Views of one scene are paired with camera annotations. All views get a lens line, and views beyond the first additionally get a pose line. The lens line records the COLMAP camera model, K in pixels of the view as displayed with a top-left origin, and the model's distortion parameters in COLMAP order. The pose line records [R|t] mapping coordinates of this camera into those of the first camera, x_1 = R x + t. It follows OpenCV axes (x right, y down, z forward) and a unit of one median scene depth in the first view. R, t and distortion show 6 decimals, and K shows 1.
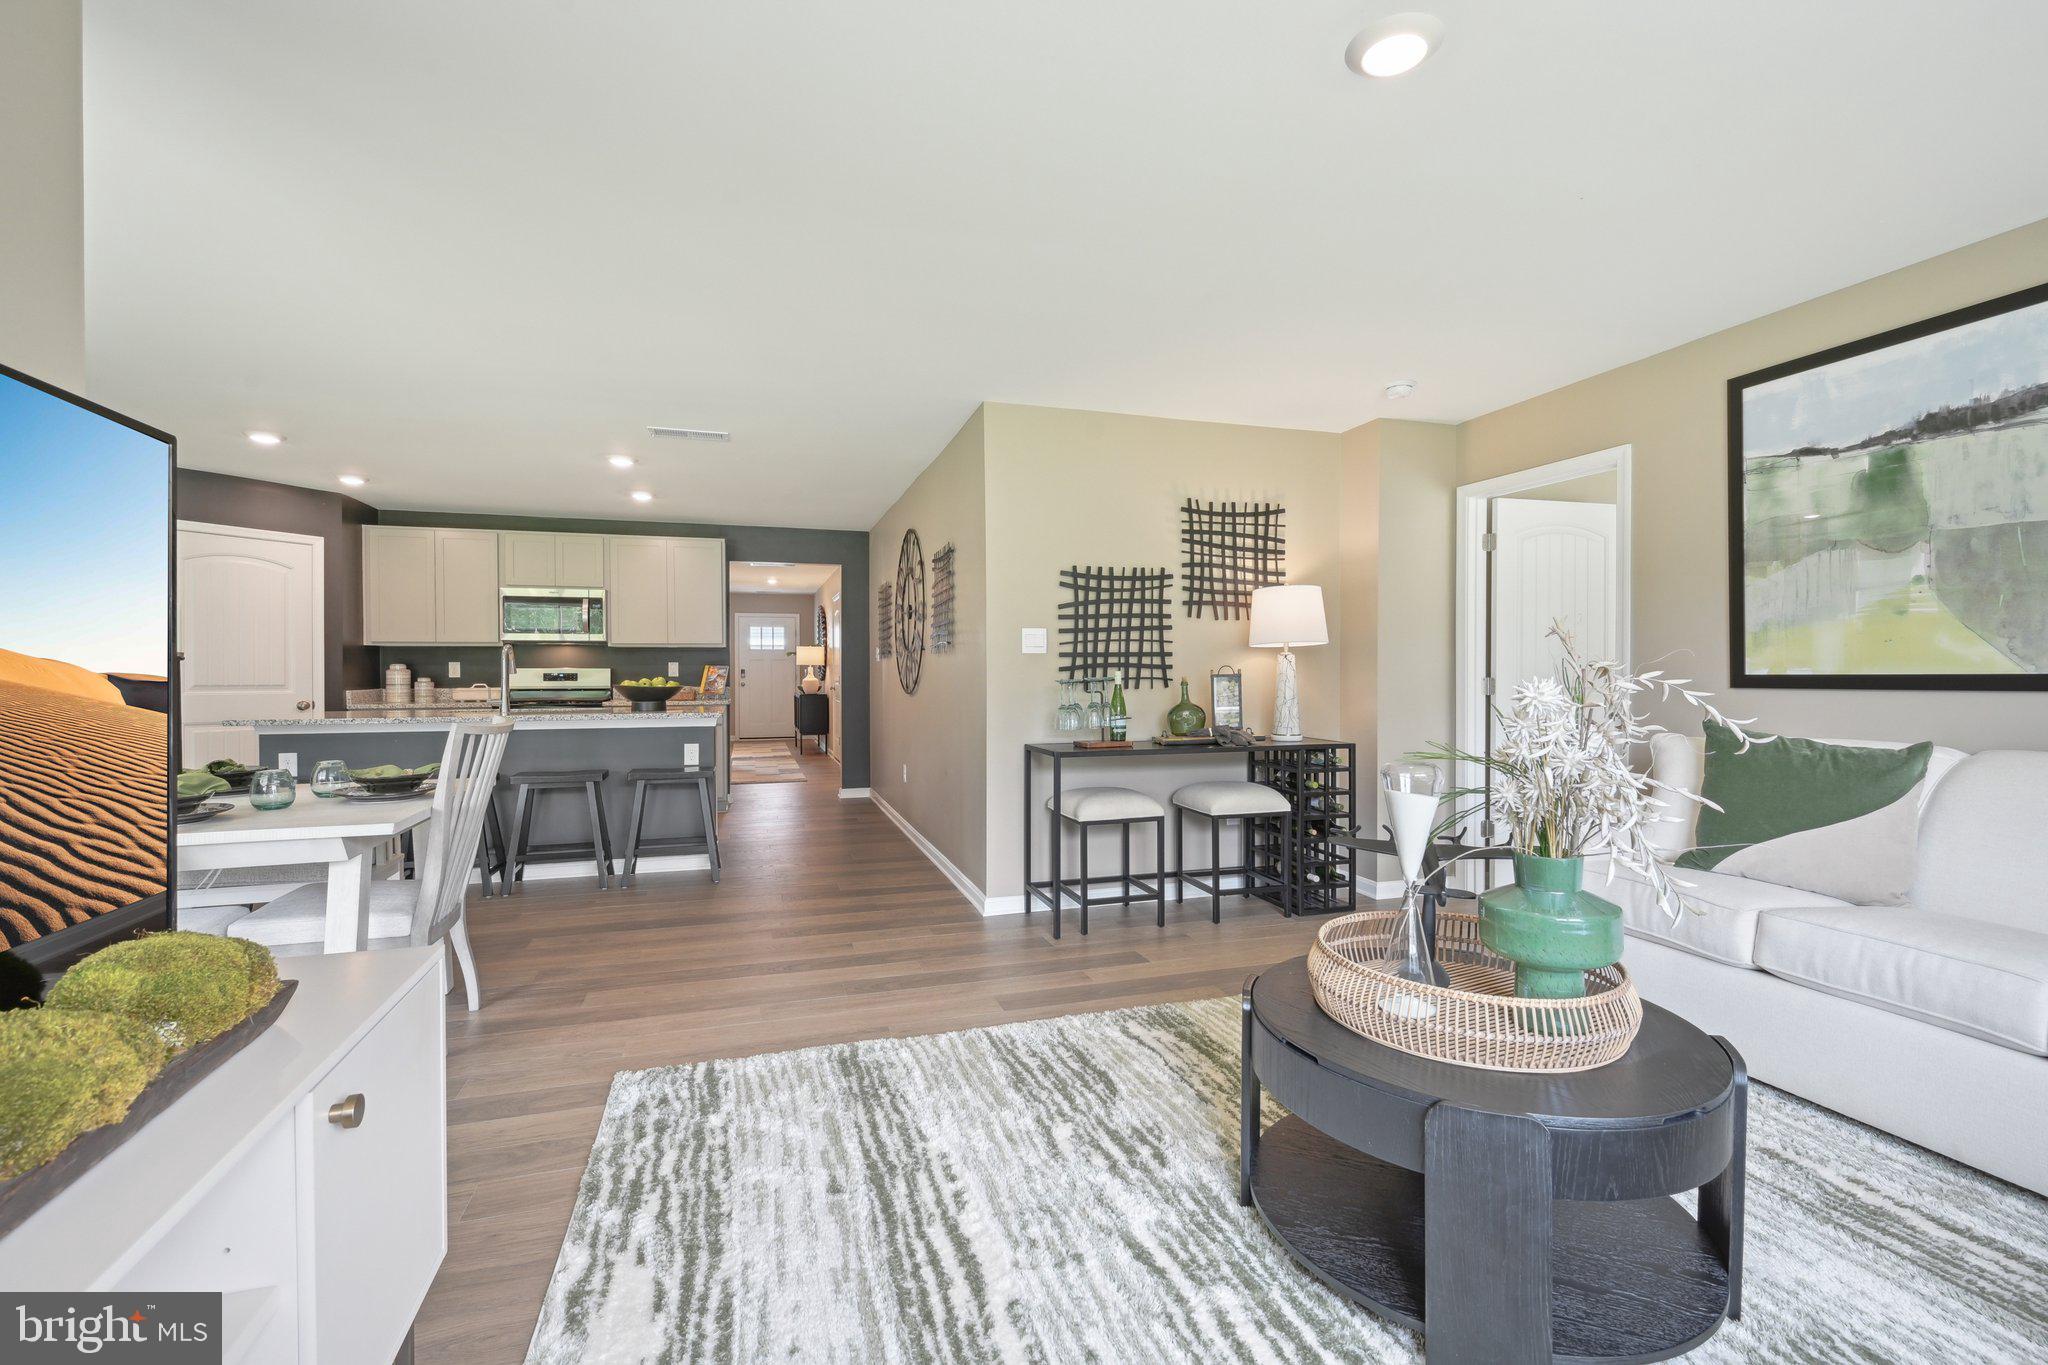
lens RADIAL K [[899.5, 0, 1008.8], [0, 899.5, 674.7], [0, 0, 1]] dist [-0.001930, -0.000359]
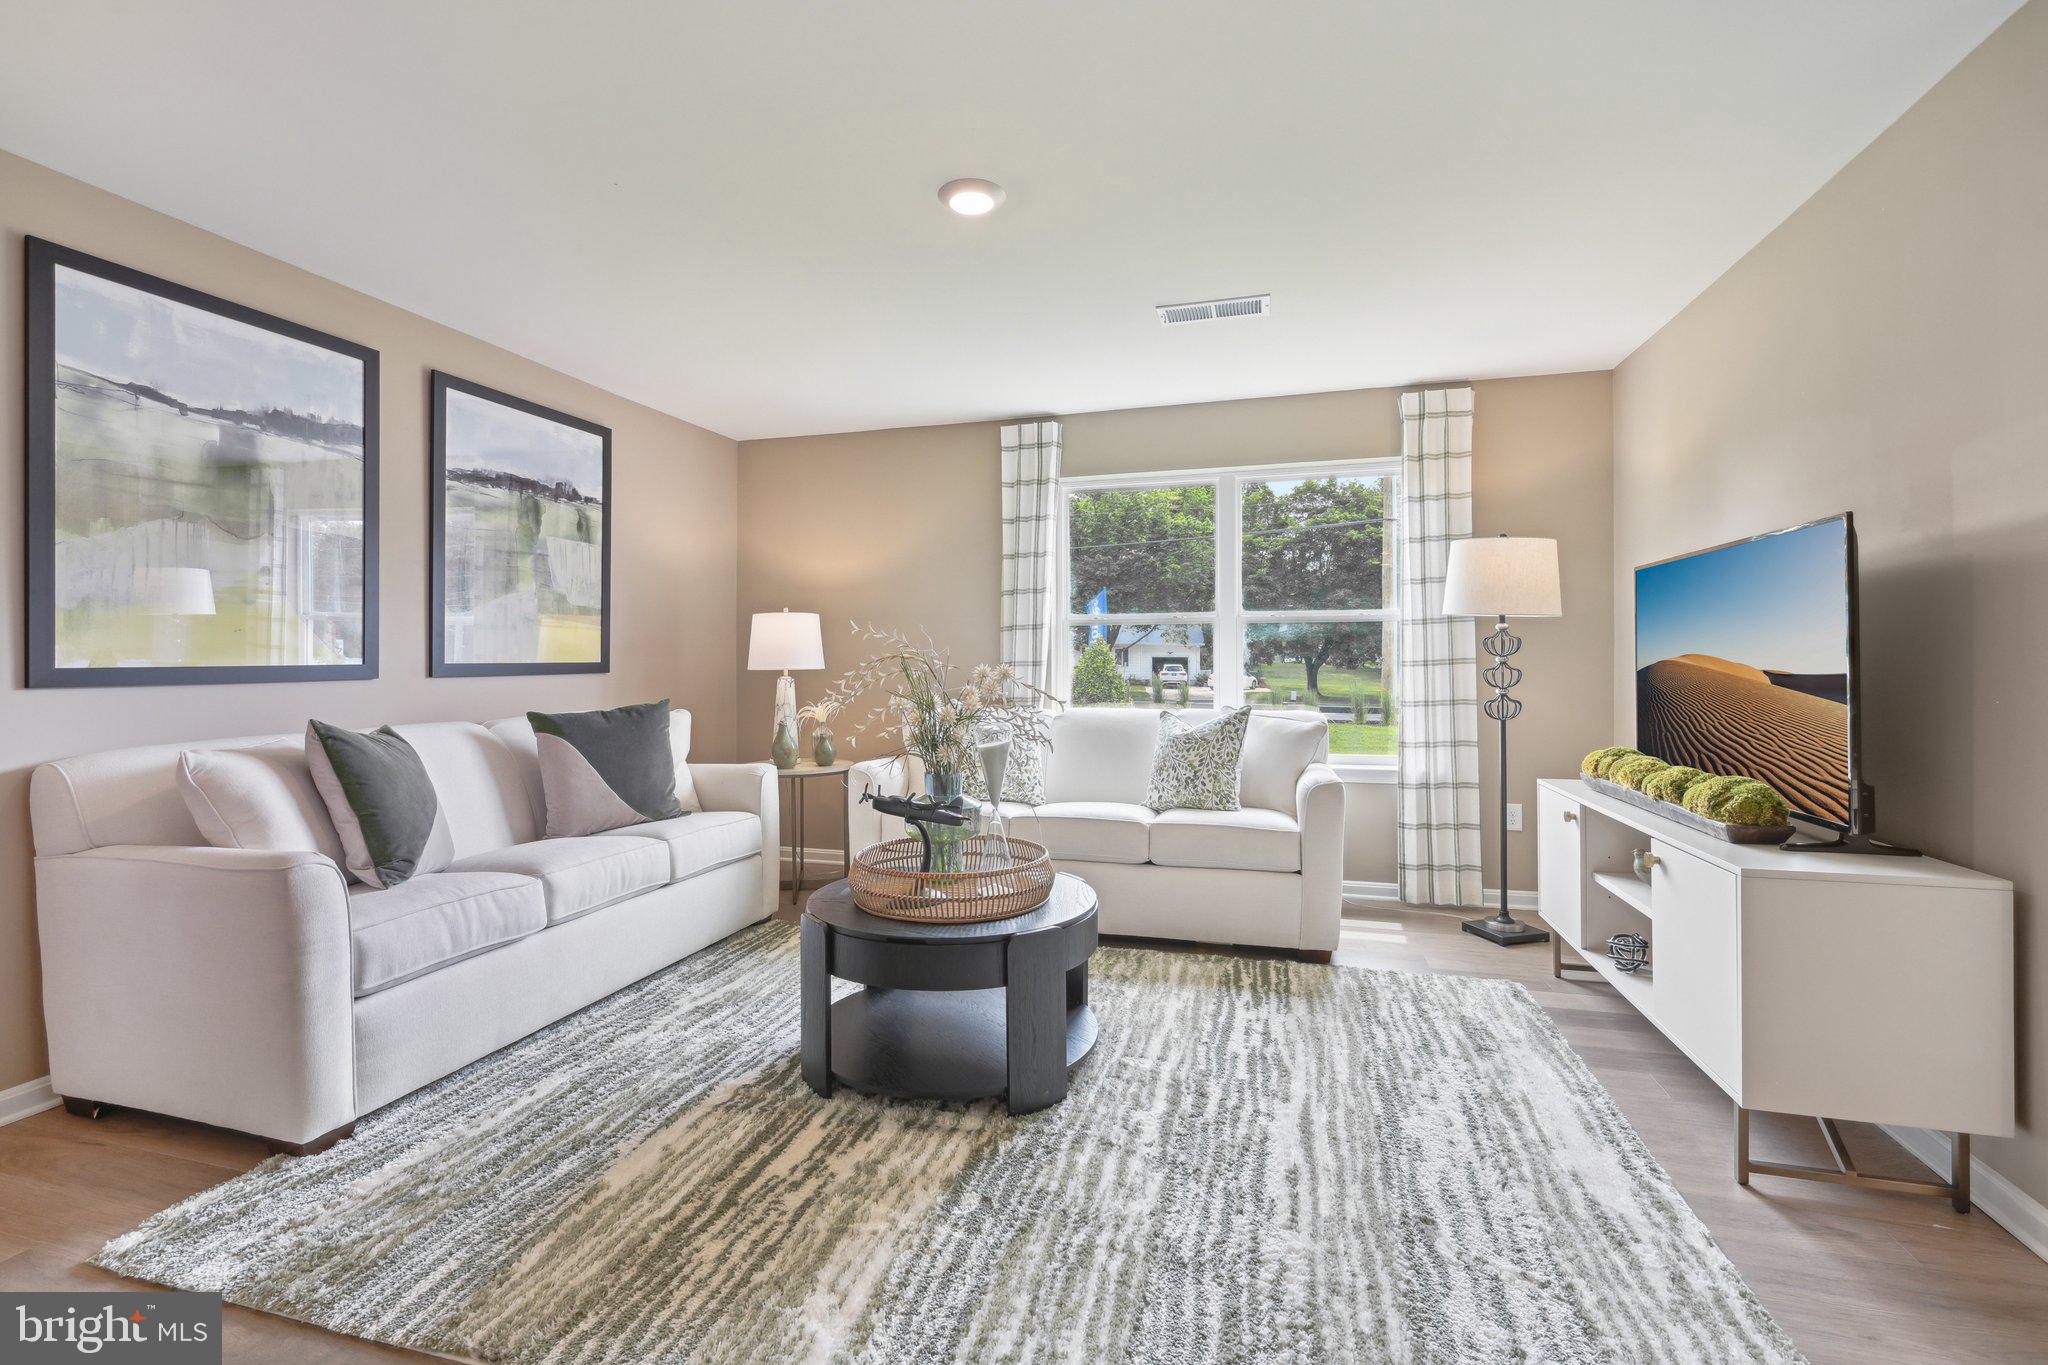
lens RADIAL K [[899.5, 0, 1017.4], [0, 899.5, 667.2], [0, 0, 1]] dist [-0.001930, -0.000359]
pose [[-0.837723, -0.006159, 0.546061, -0.226997], [0.000748, 0.999923, 0.012425, -0.009836], [-0.546095, 0.010817, -0.837653, 1.319612]]
